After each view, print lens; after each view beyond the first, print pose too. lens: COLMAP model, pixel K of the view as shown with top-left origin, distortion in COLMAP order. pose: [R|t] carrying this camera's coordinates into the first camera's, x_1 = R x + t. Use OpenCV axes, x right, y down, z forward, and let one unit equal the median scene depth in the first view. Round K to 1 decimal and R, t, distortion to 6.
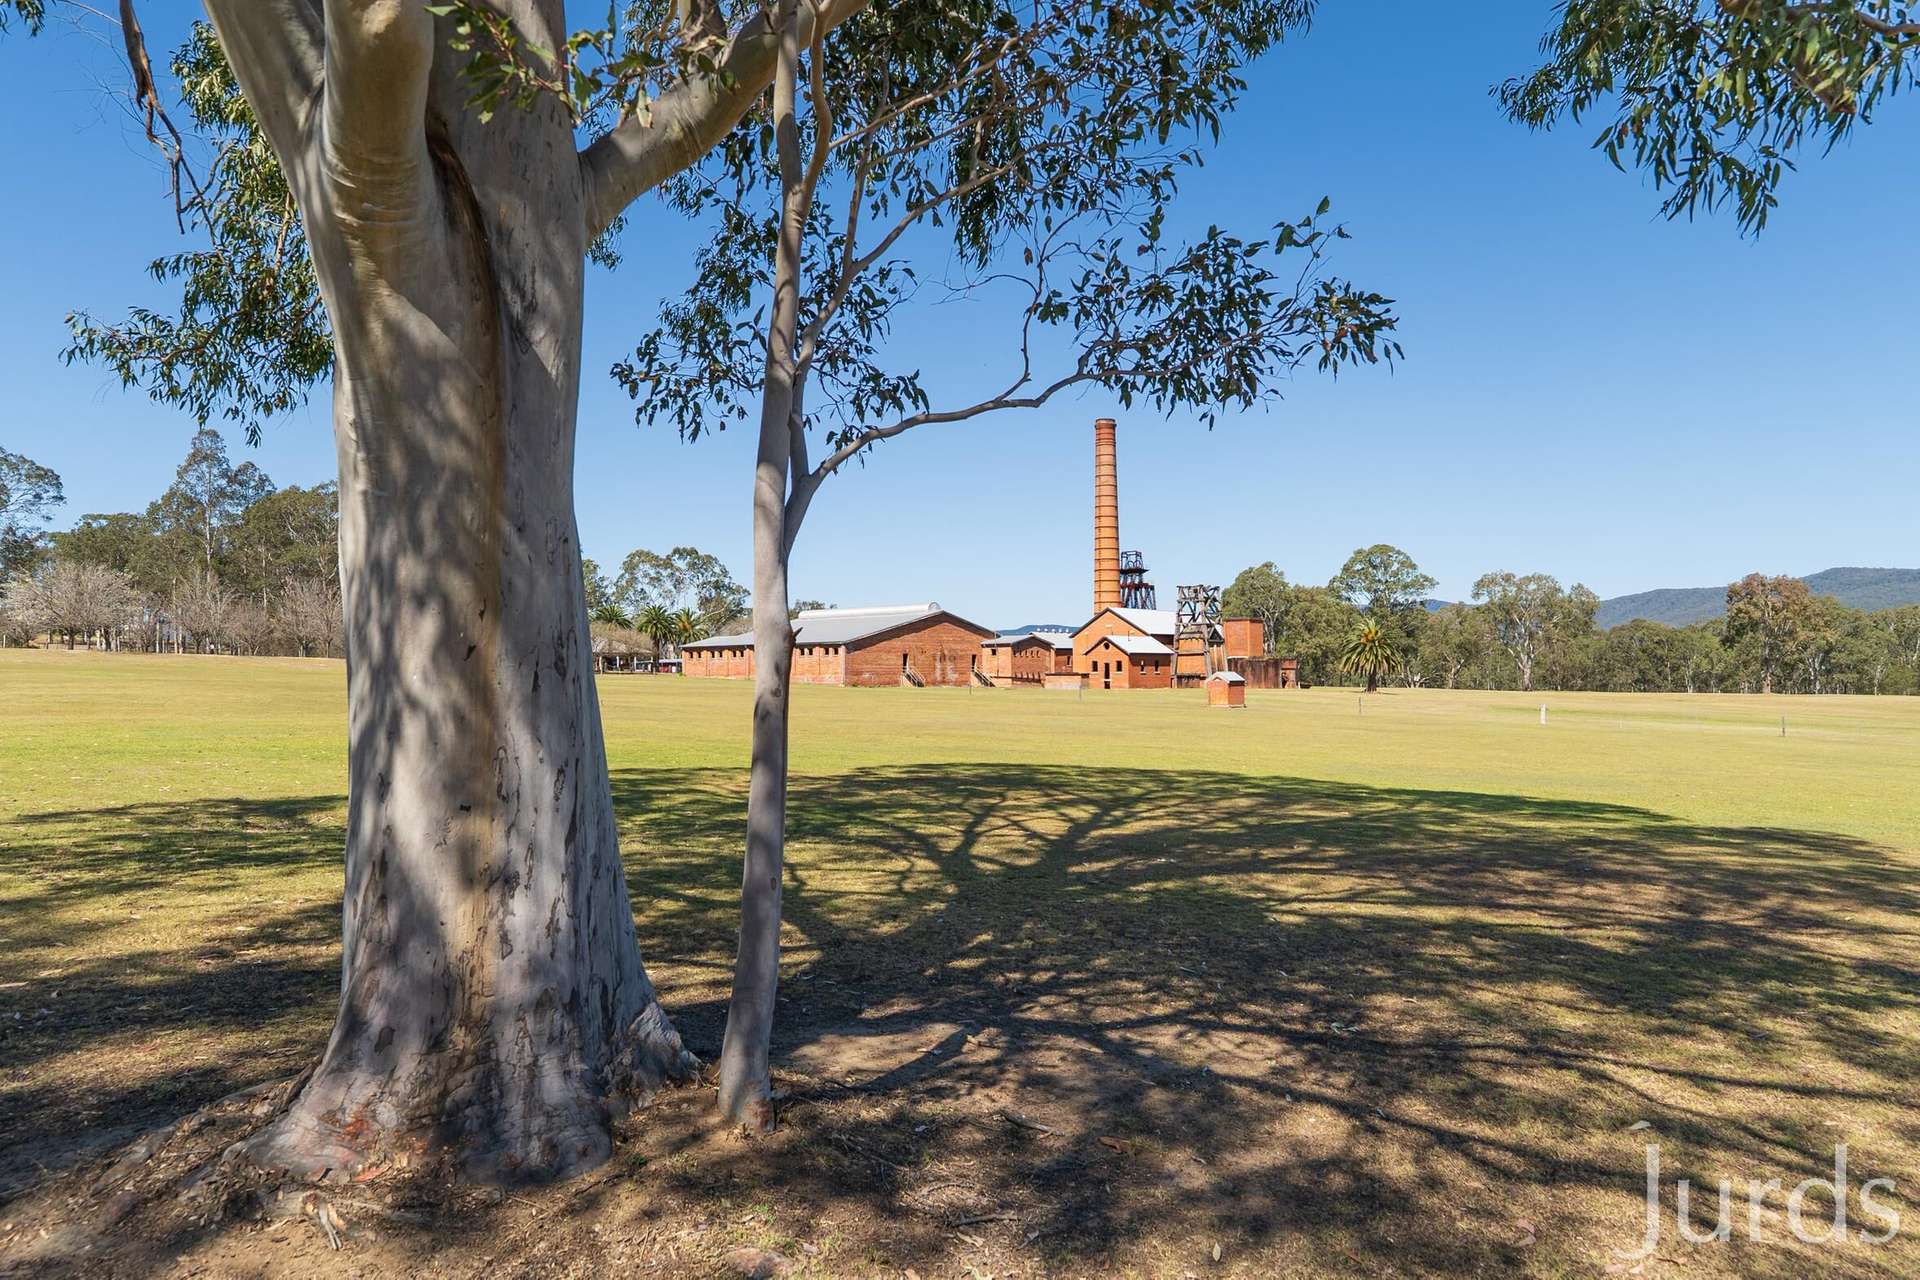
lens RADIAL K [[1181.5, 0, 957.4], [0, 1181.5, 639.2], [0, 0, 1]] dist [0.020503, 0.007370]
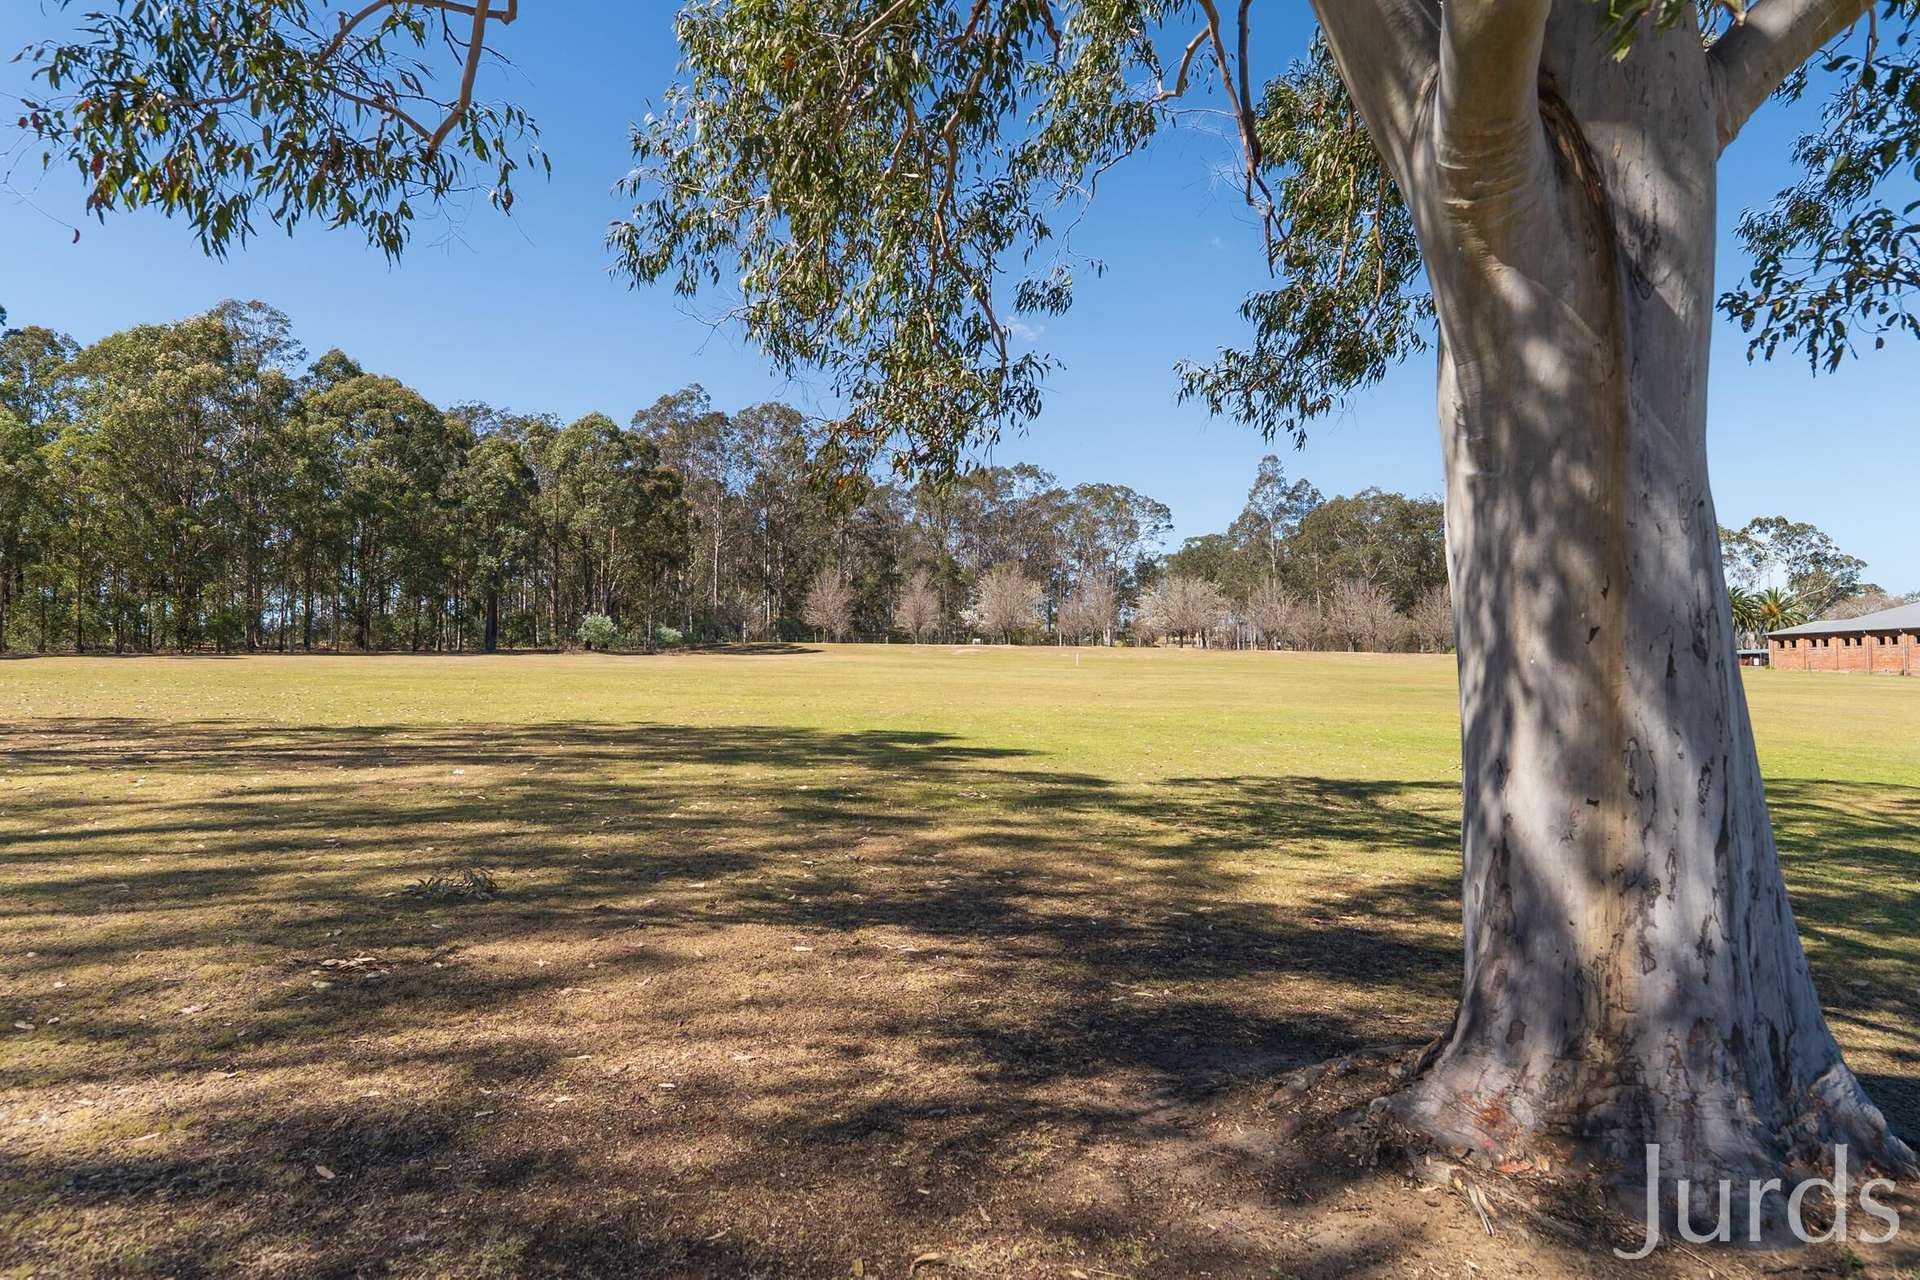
lens RADIAL K [[1181.5, 0, 954.2], [0, 1181.5, 643.3], [0, 0, 1]] dist [0.020503, 0.007370]
pose [[0.679181, -0.017641, -0.733759, -0.020442], [0.023968, 0.999711, -0.001849, 0.002354], [0.733580, -0.016331, 0.679407, 0.001536]]
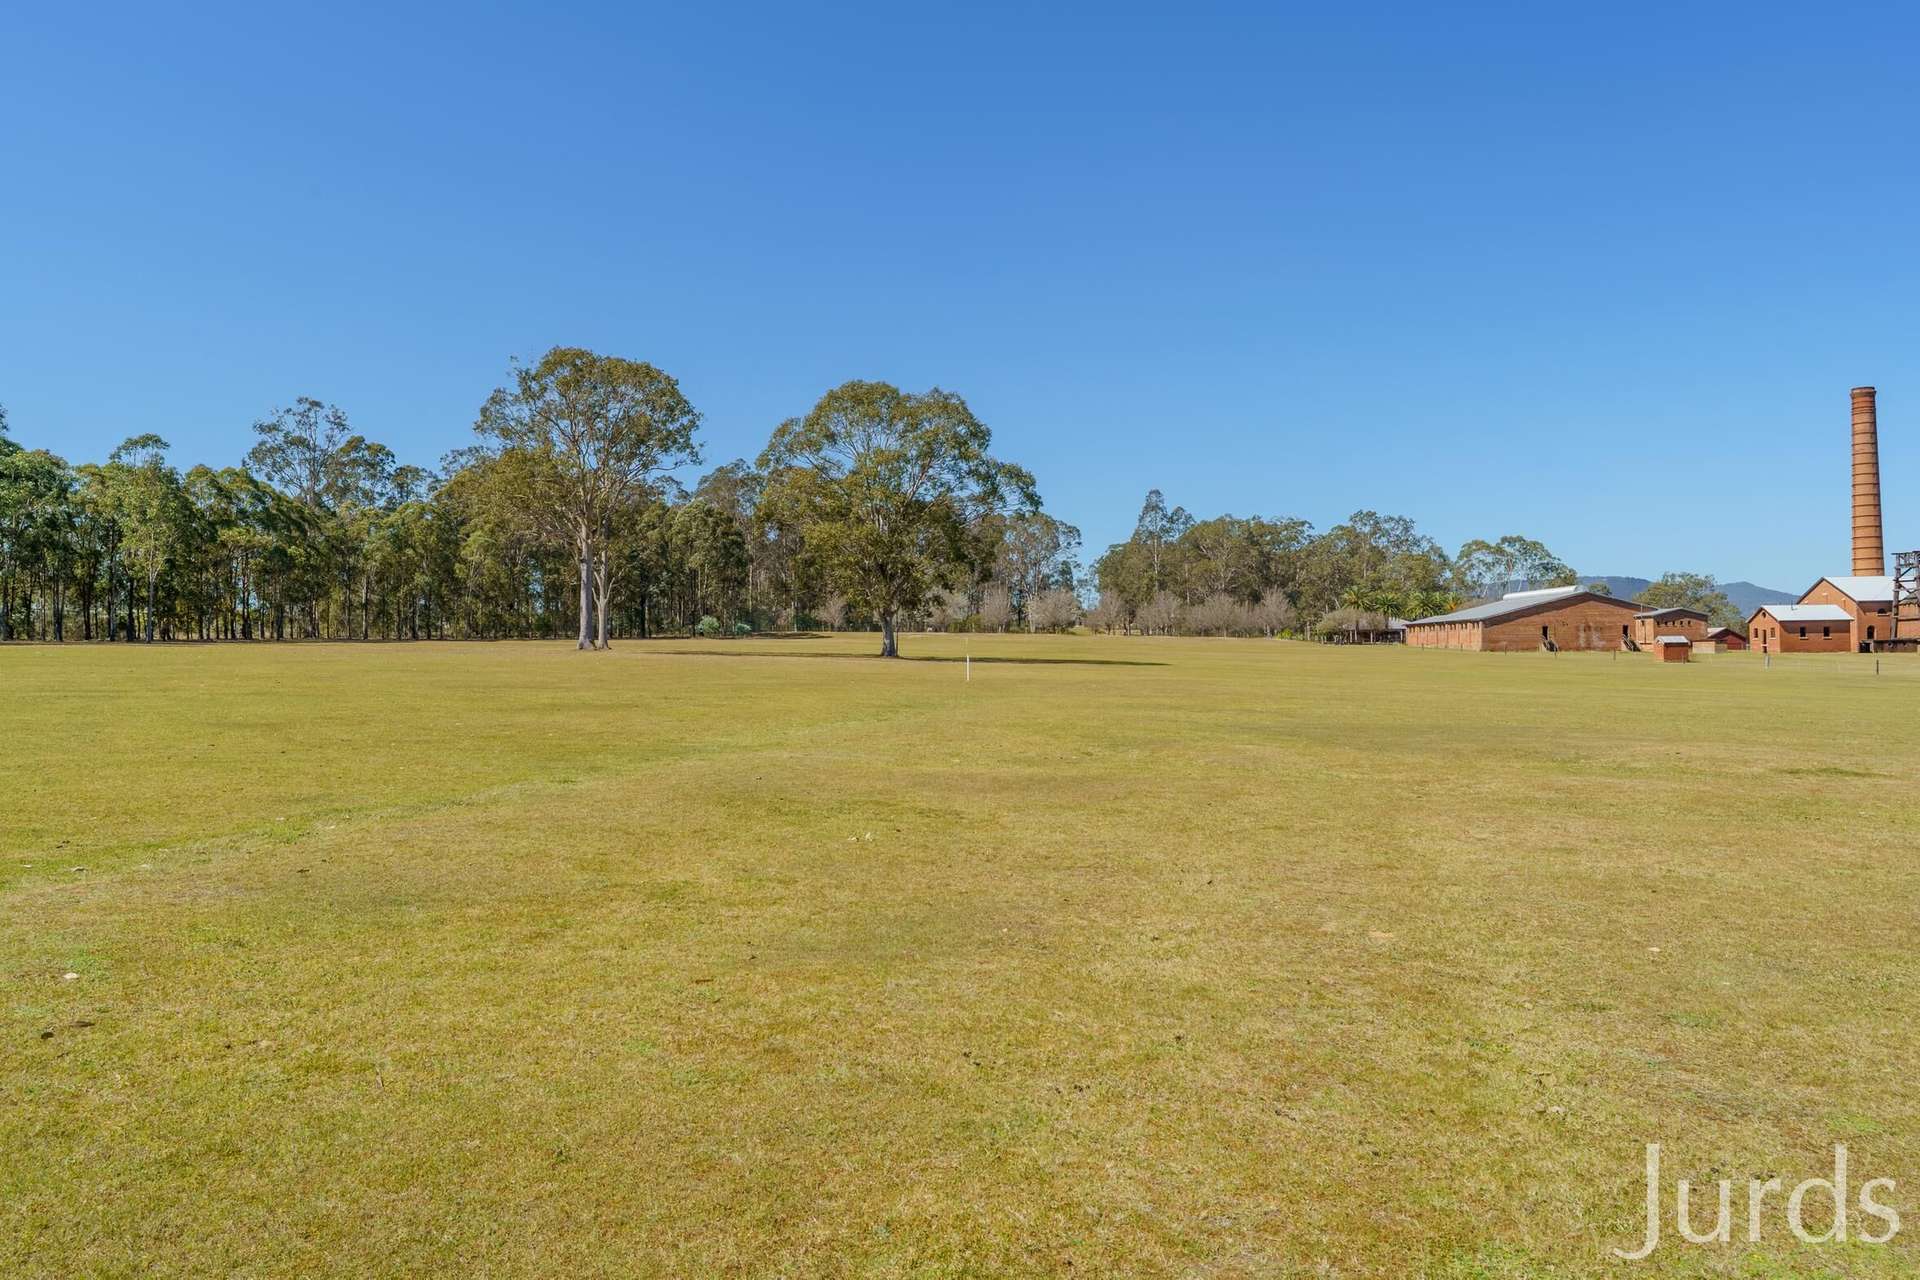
lens RADIAL K [[1338.7, 0, 948.6], [0, 1338.7, 676.4], [0, 0, 1]] dist [0.012672, 0.000989]
pose [[0.689562, 0.004147, -0.724215, 3.545953], [0.028152, 0.999074, 0.032525, 0.004783], [0.723679, -0.042816, 0.688807, -3.102625]]
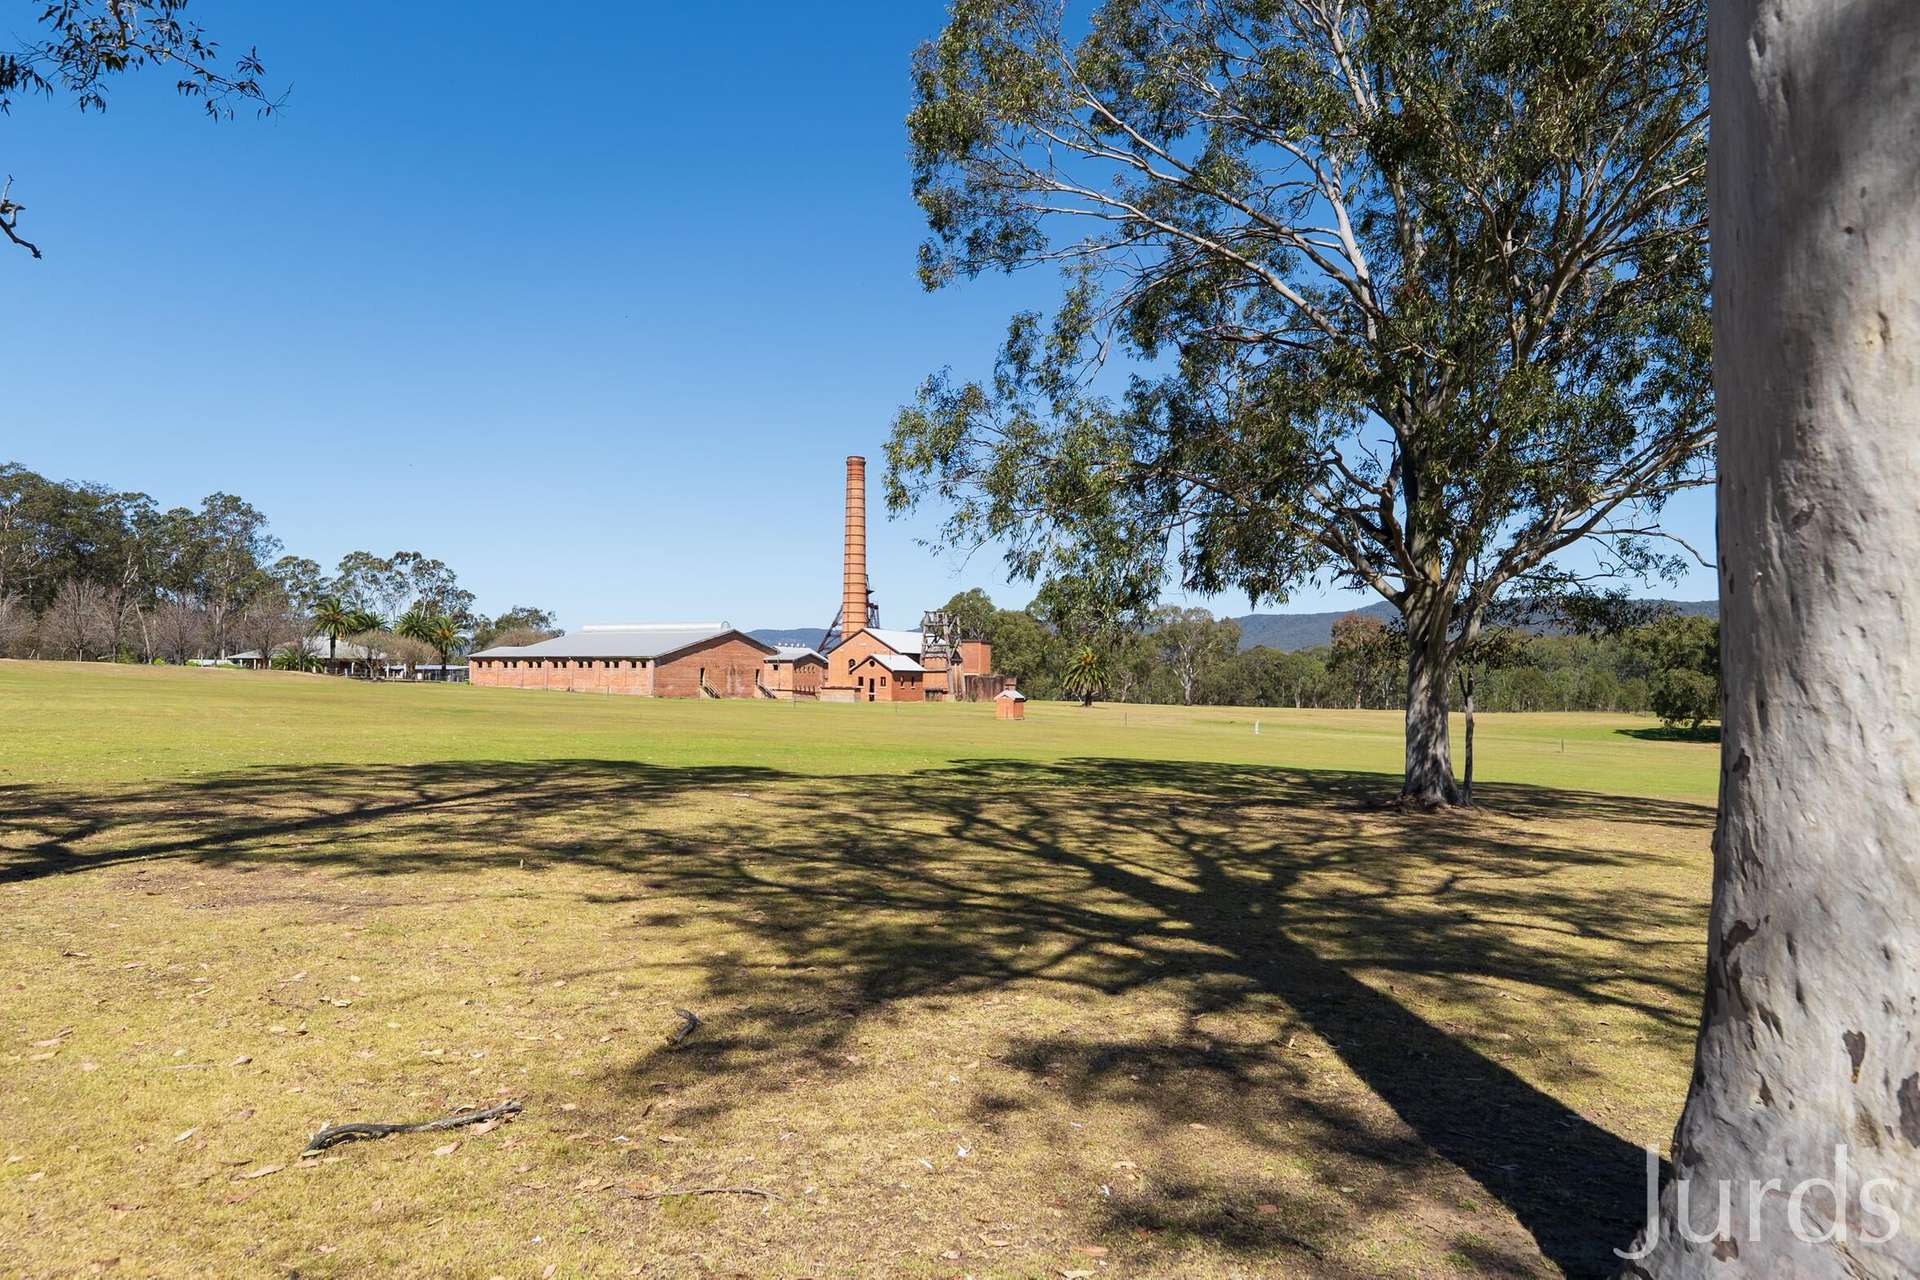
lens RADIAL K [[1181.5, 0, 957.1], [0, 1181.5, 629.7], [0, 0, 1]] dist [0.020503, 0.007370]
pose [[0.958044, 0.027565, 0.285293, -0.808128], [-0.023368, 0.999563, -0.018105, -0.053584], [-0.285667, 0.010679, 0.958269, -0.716224]]
